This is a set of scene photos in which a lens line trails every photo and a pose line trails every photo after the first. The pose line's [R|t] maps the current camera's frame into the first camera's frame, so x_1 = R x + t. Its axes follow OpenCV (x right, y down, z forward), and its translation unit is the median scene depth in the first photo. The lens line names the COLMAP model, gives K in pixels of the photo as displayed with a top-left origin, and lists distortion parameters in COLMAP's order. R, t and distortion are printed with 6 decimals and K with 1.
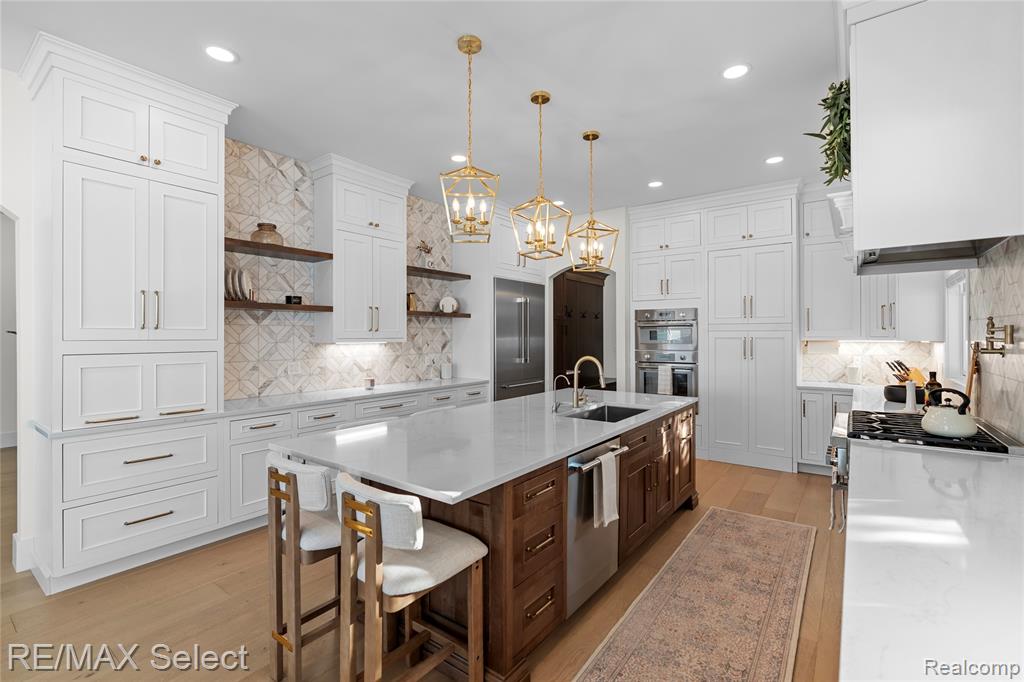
lens RADIAL K [[460.8, 0, 518.5], [0, 460.8, 339.5], [0, 0, 1]] dist [-0.036397, -0.000077]
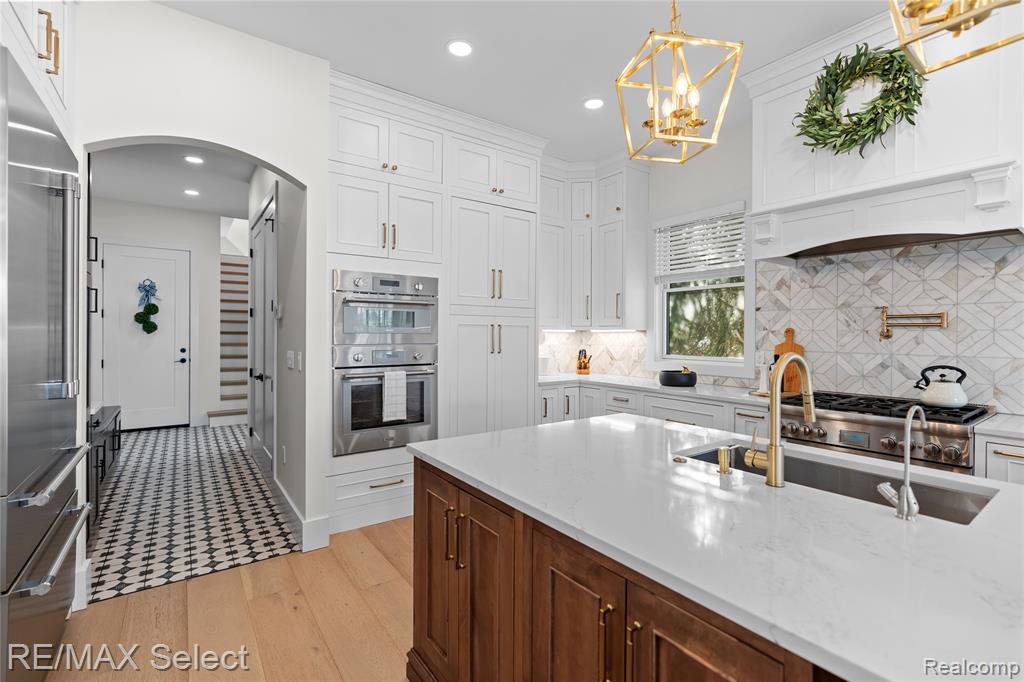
lens RADIAL K [[465.8, 0, 515.5], [0, 465.8, 331.6], [0, 0, 1]] dist [-0.000445, 0.000021]
pose [[0.304561, 0.001859, 0.952491, -0.216820], [0.005100, 0.999981, -0.003582, 0.009760], [-0.952479, 0.005949, 0.304546, 0.738050]]
